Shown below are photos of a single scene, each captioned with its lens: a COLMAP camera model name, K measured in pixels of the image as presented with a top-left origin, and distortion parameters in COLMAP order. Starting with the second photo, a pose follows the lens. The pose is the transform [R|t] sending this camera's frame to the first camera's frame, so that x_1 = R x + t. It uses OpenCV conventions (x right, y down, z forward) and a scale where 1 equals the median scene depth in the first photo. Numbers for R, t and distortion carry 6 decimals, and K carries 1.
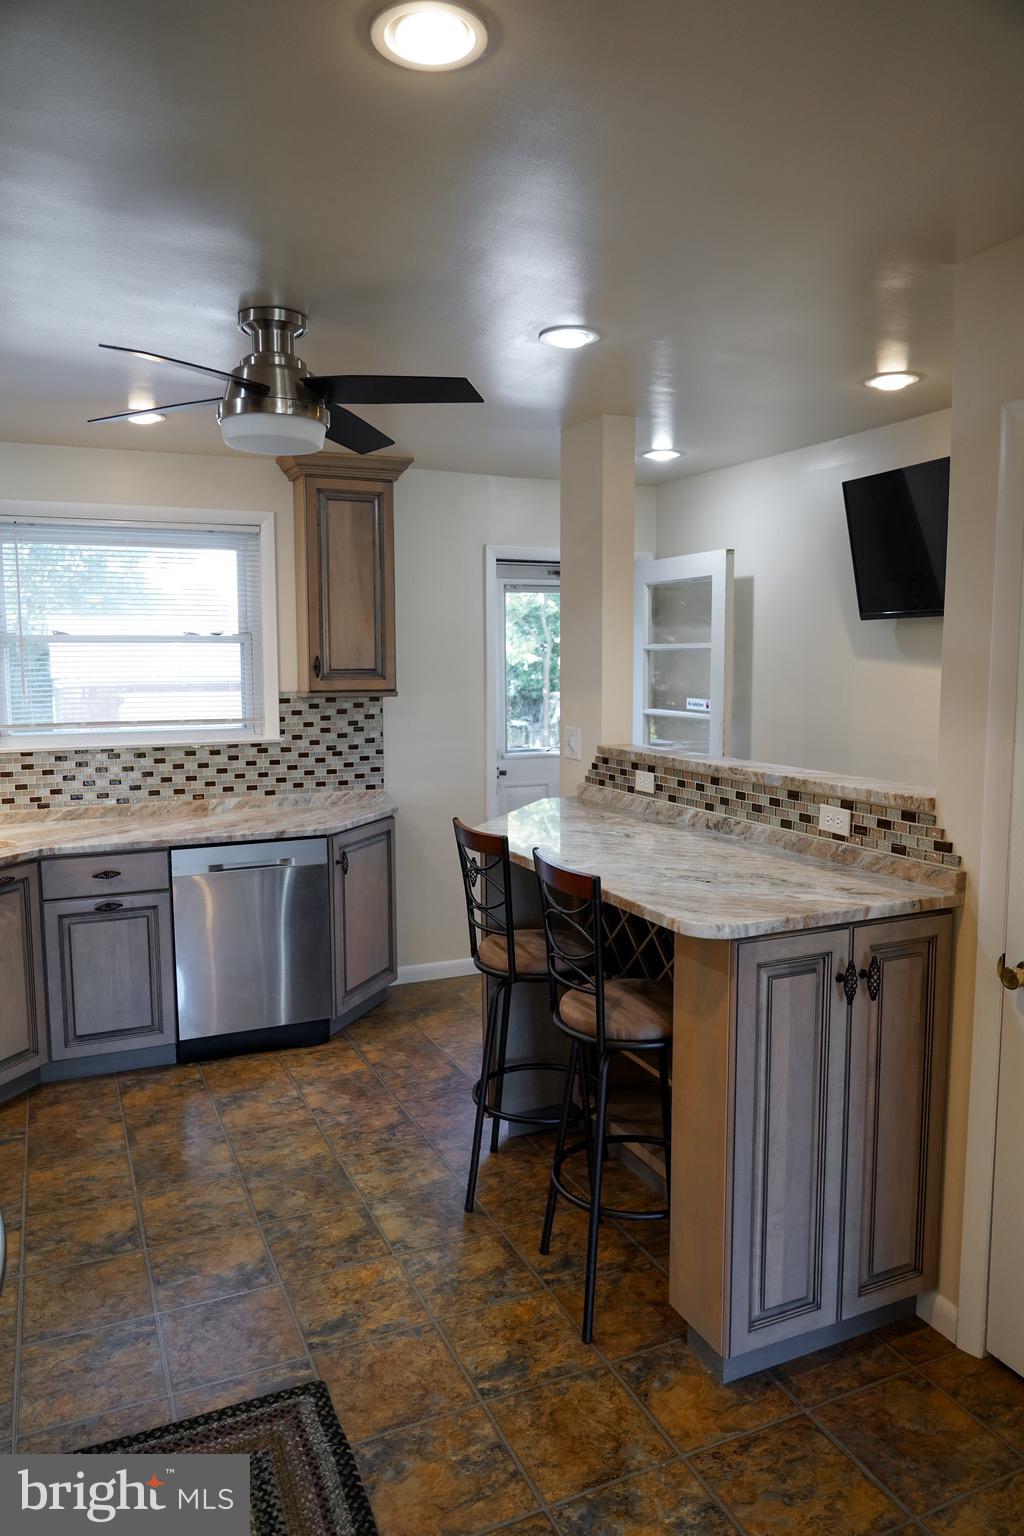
lens RADIAL K [[1047.1, 0, 512.0], [0, 1047.1, 768.0], [0, 0, 1]] dist [-0.009384, 0.001582]
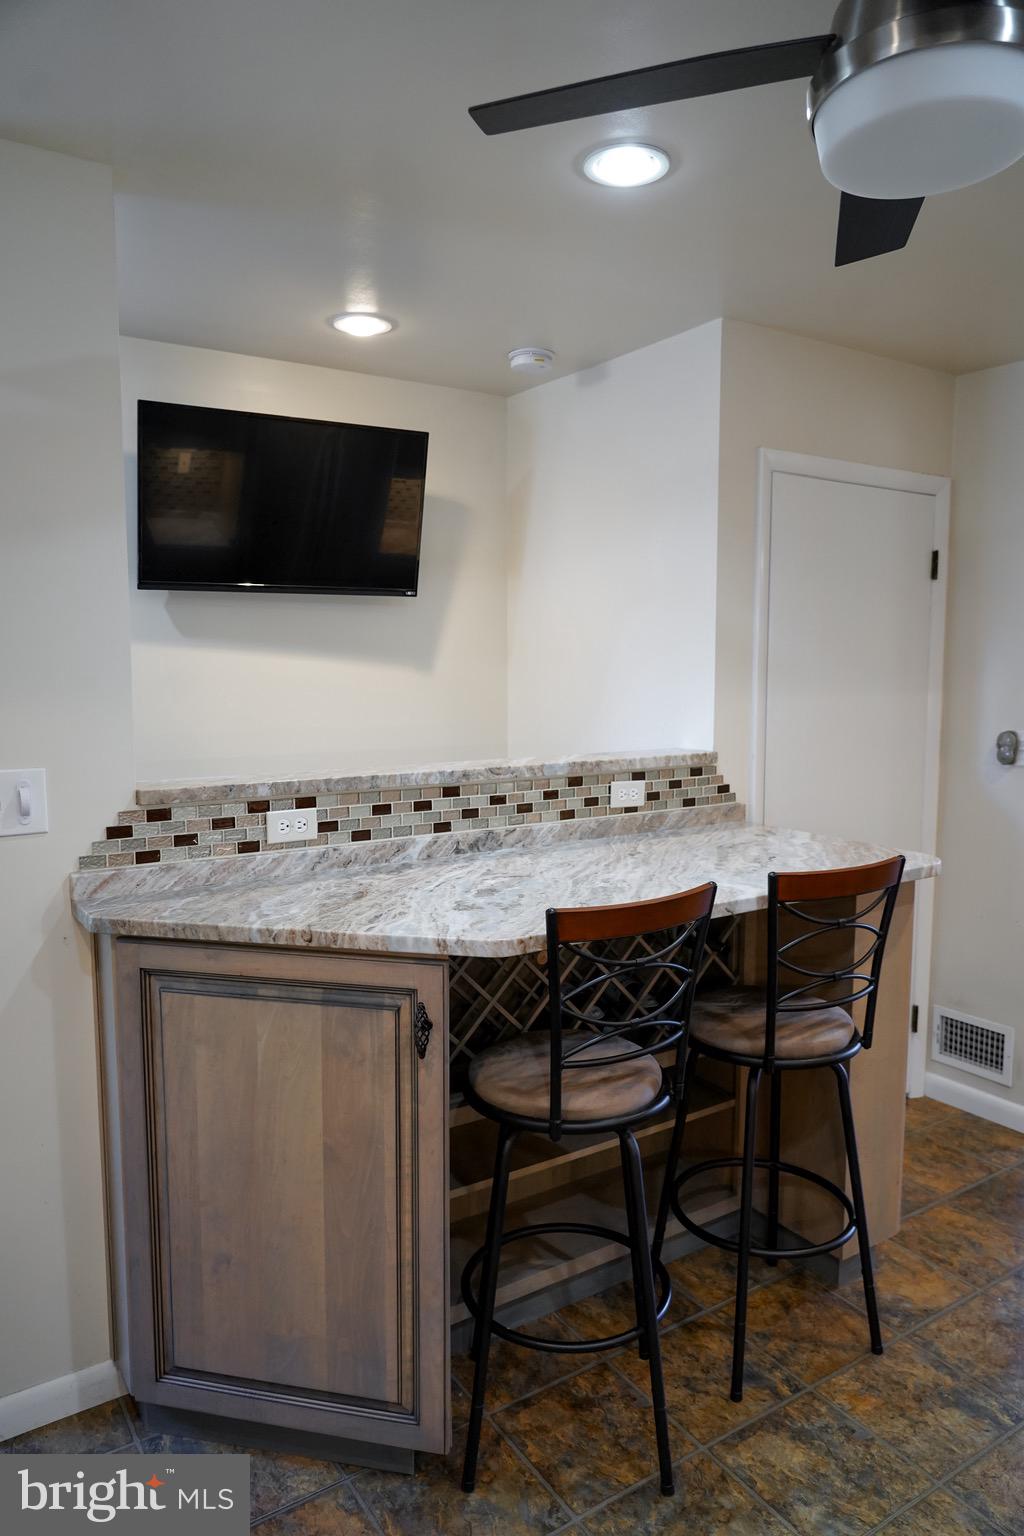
lens RADIAL K [[1047.9, 0, 512.1], [0, 1047.9, 785.6], [0, 0, 1]] dist [0.005684, 0.002092]
pose [[-0.171463, -0.112252, 0.978775, -0.603827], [0.105238, 0.985716, 0.131484, -0.094087], [-0.979554, 0.125549, -0.157201, 1.142958]]
